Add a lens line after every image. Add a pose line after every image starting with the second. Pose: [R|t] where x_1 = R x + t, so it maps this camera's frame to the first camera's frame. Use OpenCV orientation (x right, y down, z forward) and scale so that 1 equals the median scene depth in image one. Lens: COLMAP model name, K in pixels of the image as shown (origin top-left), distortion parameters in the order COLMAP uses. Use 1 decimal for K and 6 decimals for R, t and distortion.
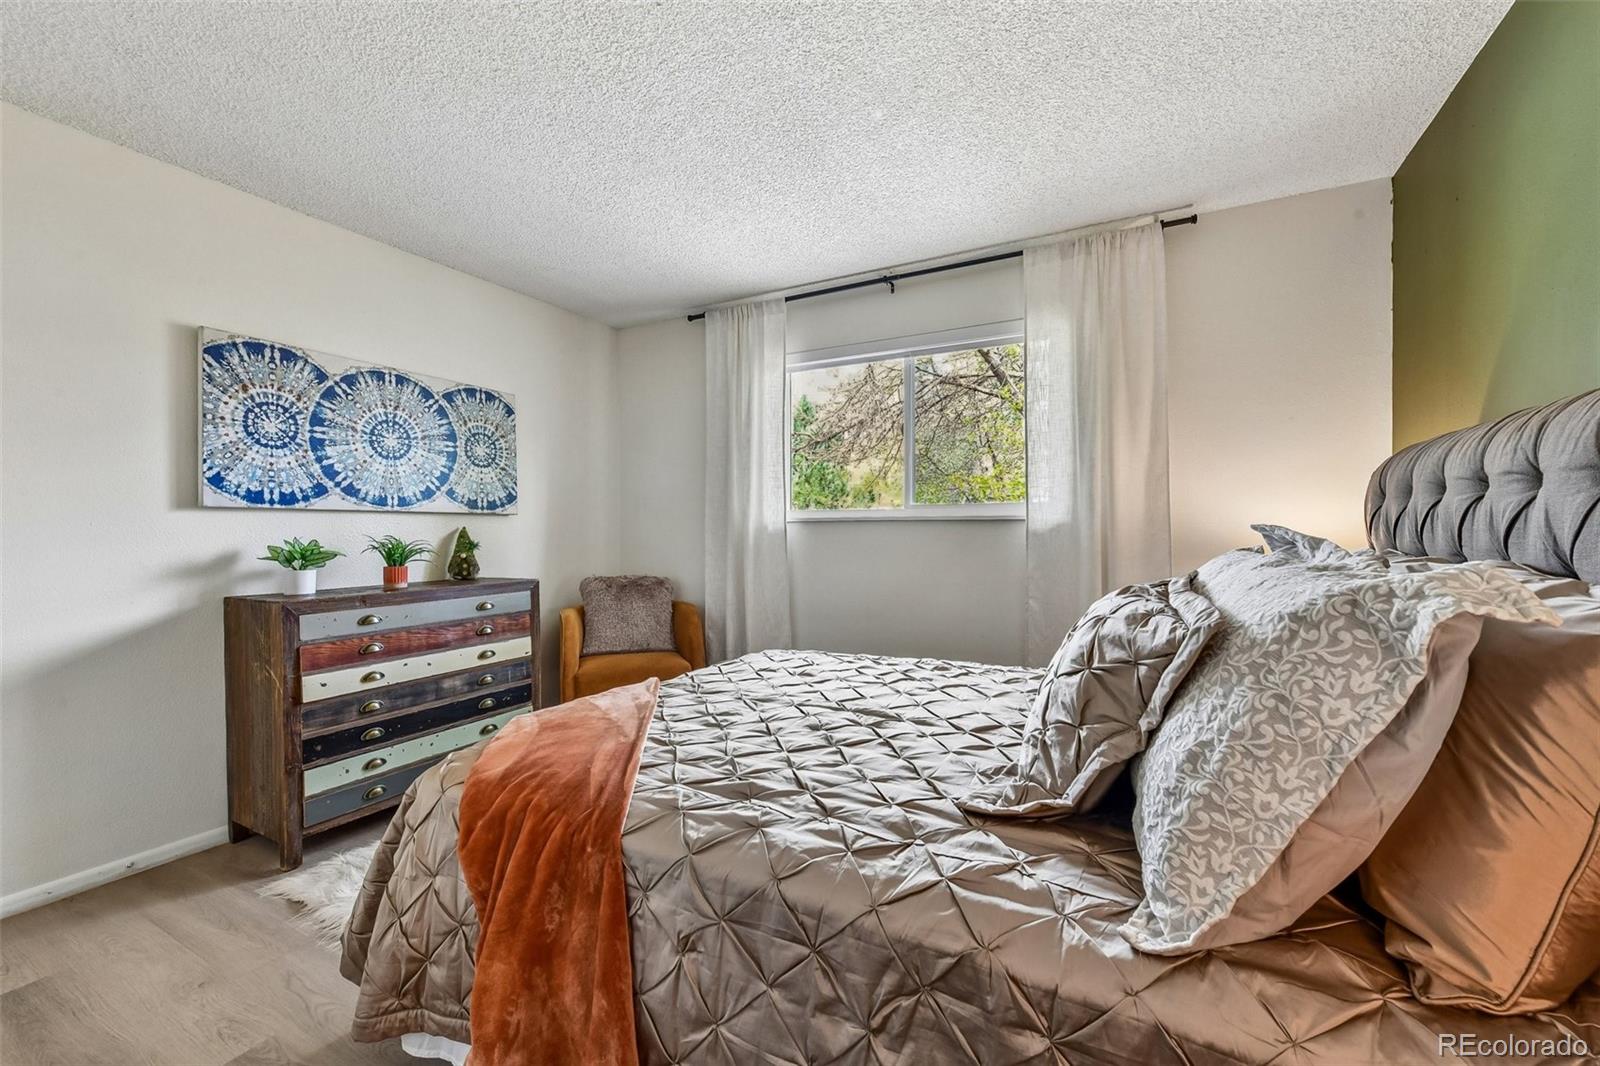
lens RADIAL K [[633.0, 0, 805.8], [0, 633.0, 521.2], [0, 0, 1]] dist [-0.001292, -0.008139]
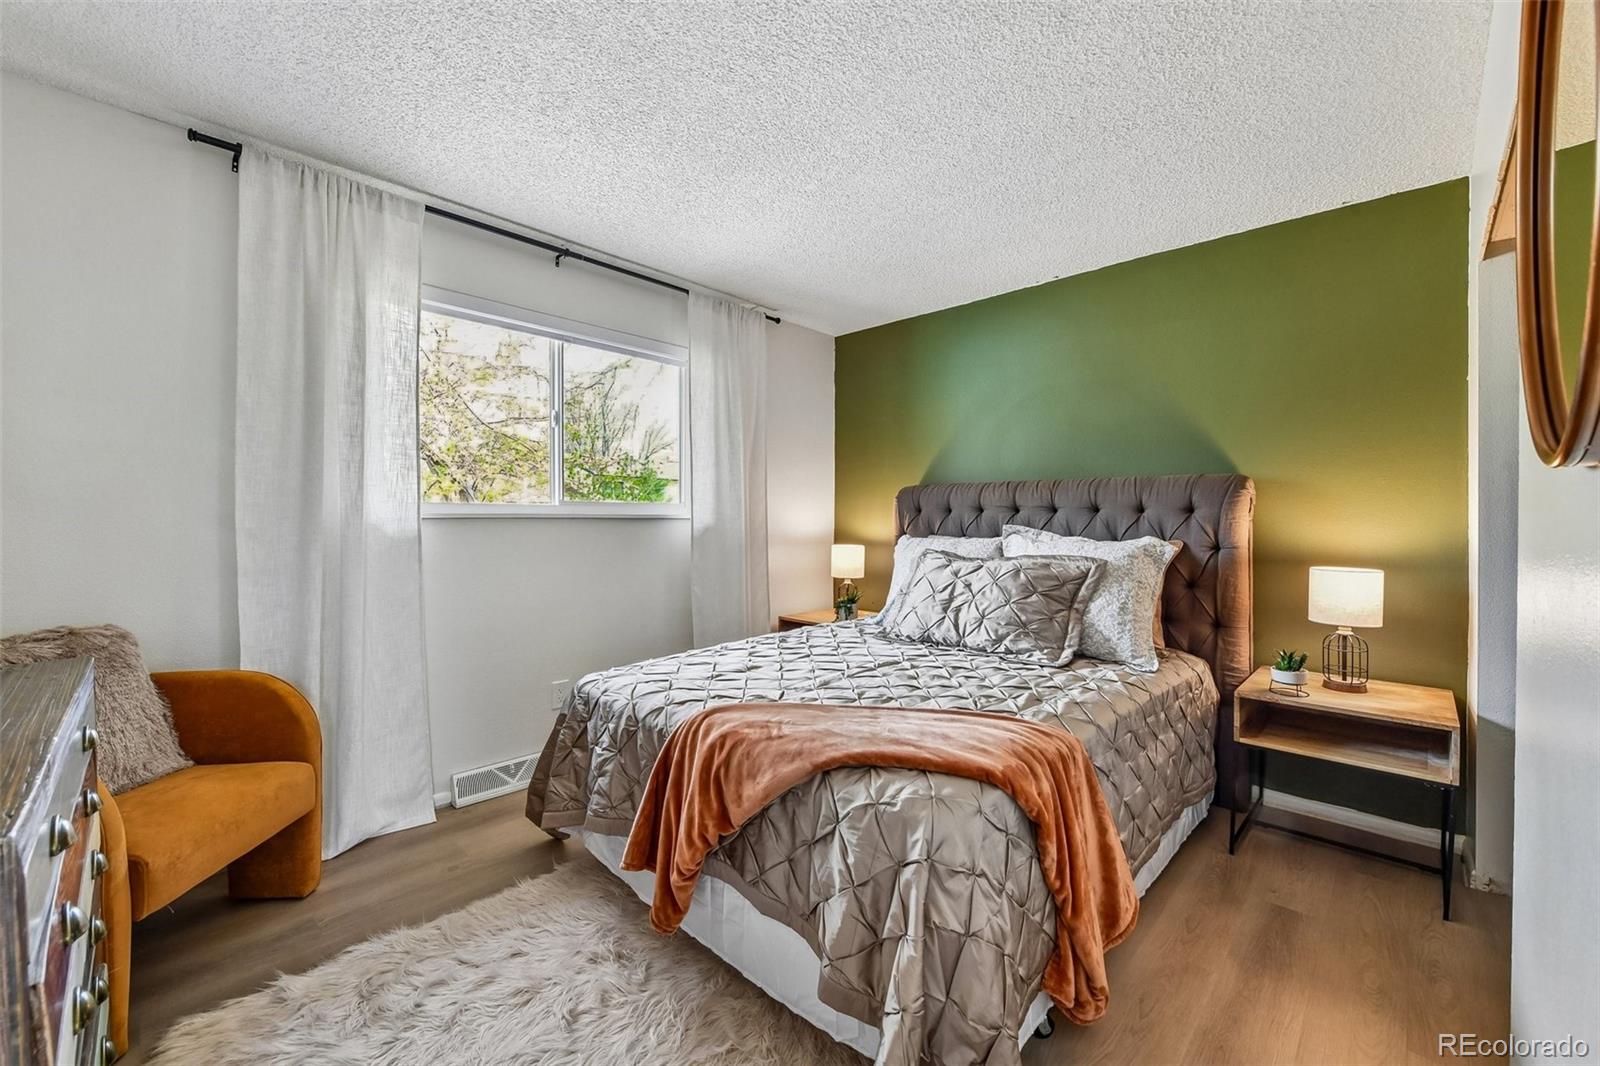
lens RADIAL K [[633.0, 0, 805.8], [0, 633.0, 521.2], [0, 0, 1]] dist [-0.001292, -0.008139]
pose [[0.254002, -0.002085, 0.967201, -0.634830], [-0.011369, 0.999922, 0.005141, -0.006042], [-0.967137, -0.012302, 0.253959, 0.416168]]
